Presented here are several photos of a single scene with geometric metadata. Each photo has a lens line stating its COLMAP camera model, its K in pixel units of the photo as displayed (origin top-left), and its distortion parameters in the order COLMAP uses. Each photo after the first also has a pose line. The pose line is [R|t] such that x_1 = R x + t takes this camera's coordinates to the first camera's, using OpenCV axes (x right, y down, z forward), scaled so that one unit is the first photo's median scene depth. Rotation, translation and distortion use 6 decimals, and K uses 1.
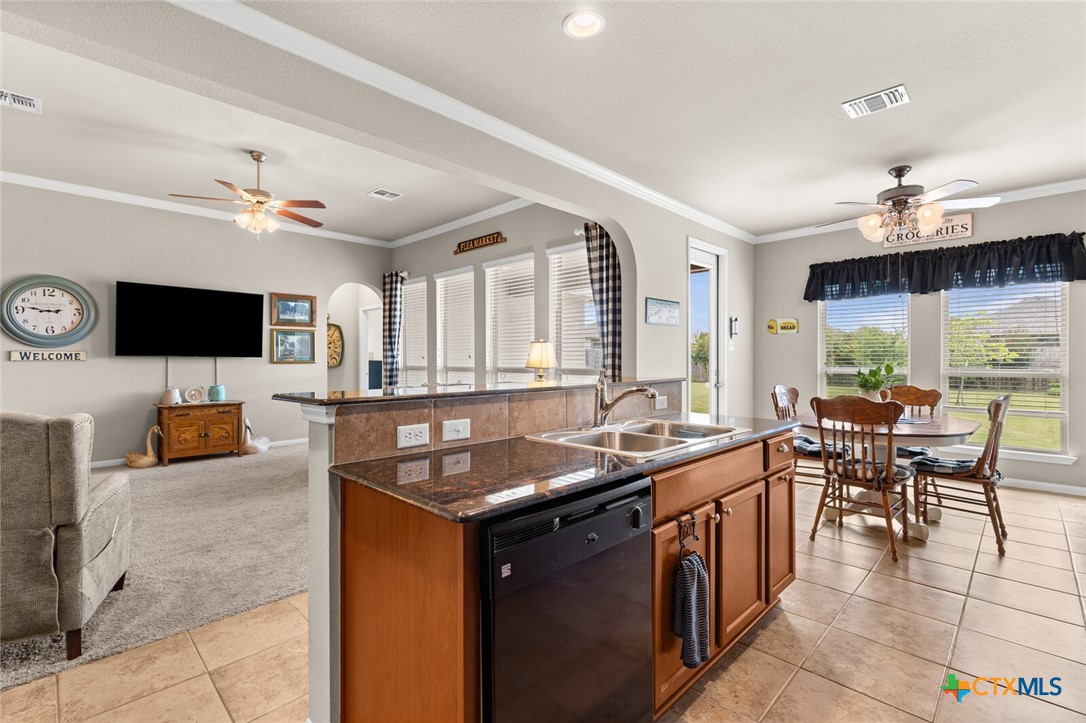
lens RADIAL K [[491.3, 0, 540.7], [0, 491.3, 357.8], [0, 0, 1]] dist [0.008387, -0.001761]
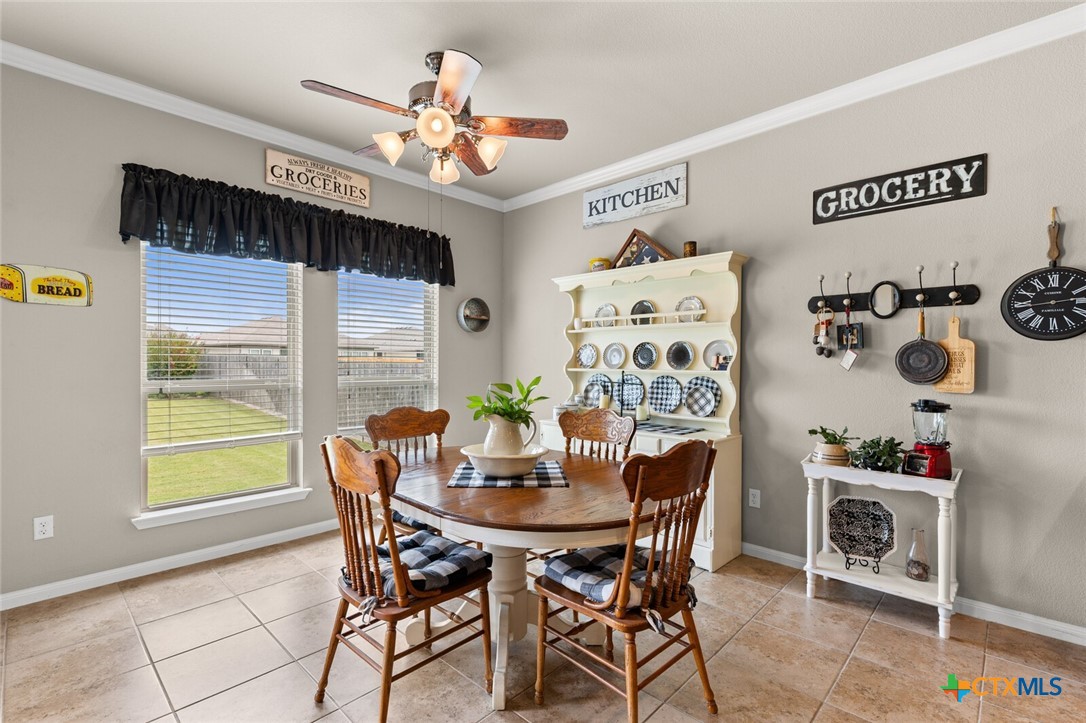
lens RADIAL K [[491.3, 0, 541.3], [0, 491.3, 365.2], [0, 0, 1]] dist [0.008387, -0.001761]
pose [[-0.023130, -0.004074, 0.999724, 0.073786], [-0.004617, 0.999981, 0.003968, -0.001281], [-0.999722, -0.004524, -0.023148, 0.642223]]
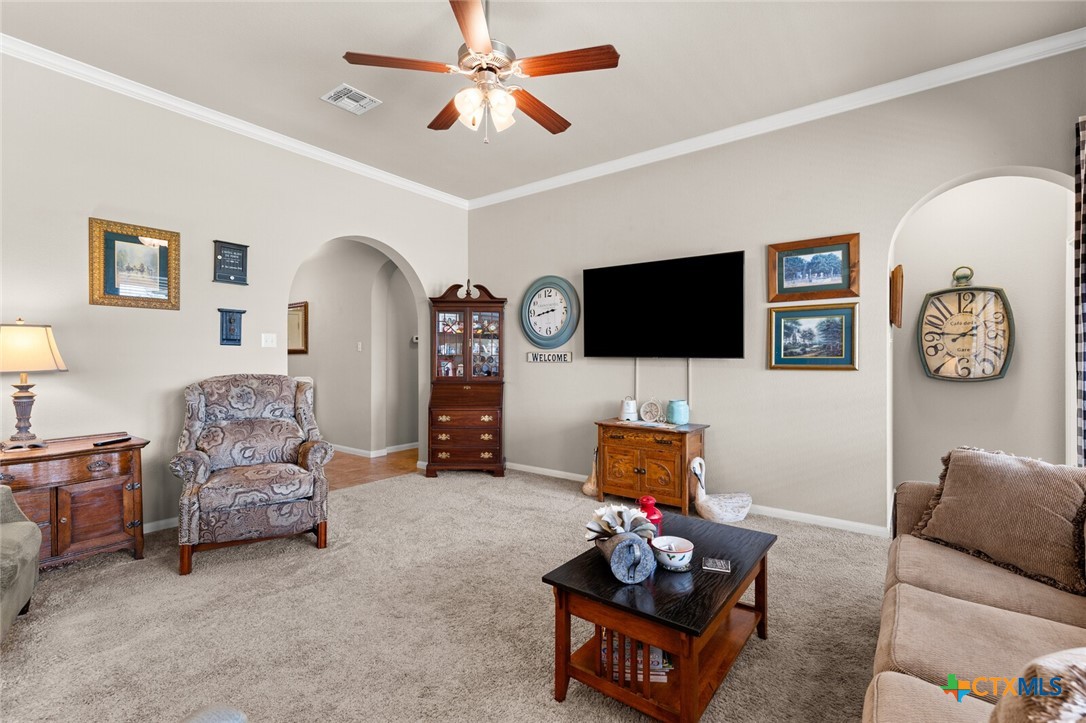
lens RADIAL K [[491.3, 0, 541.0], [0, 491.3, 359.6], [0, 0, 1]] dist [0.008387, -0.001761]
pose [[0.132282, -0.000846, -0.991212, -0.020925], [-0.001978, 0.999997, -0.001118, 0.002087], [0.991210, 0.002108, 0.132280, 0.795058]]
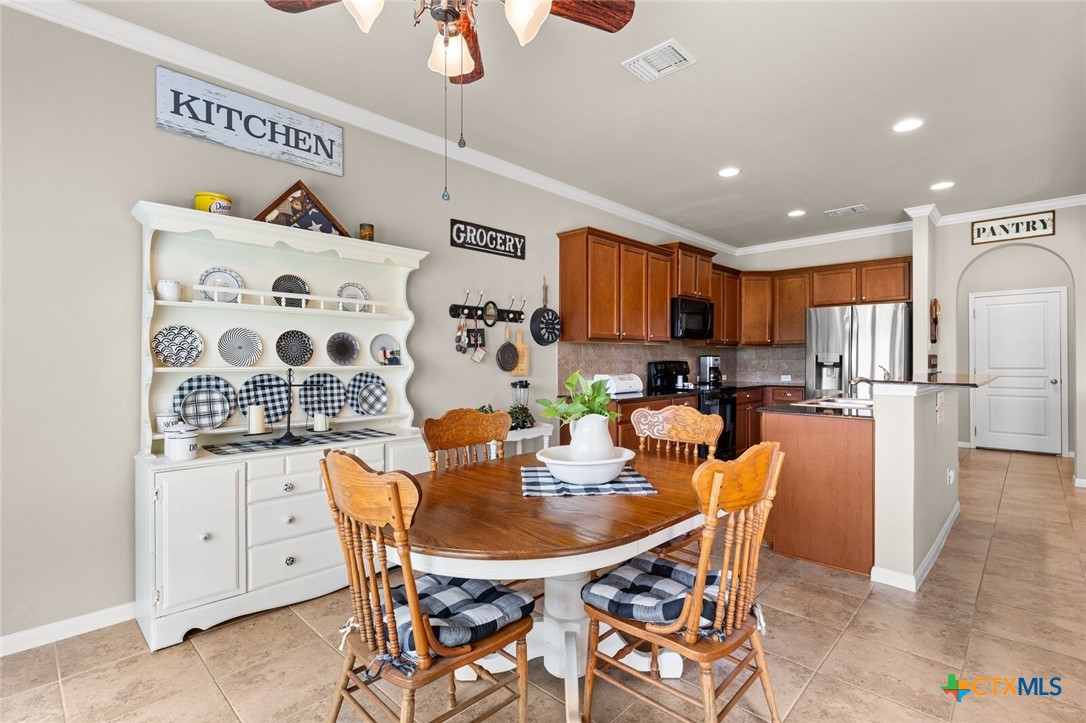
lens RADIAL K [[512.3, 0, 546.5], [0, 512.3, 359.2], [0, 0, 1]] dist [0.002817, 0.000041]
pose [[-0.999793, 0.002282, -0.020219, 0.475144], [0.002323, 0.999995, -0.001975, 0.000940], [0.020214, -0.002021, -0.999794, 1.012663]]
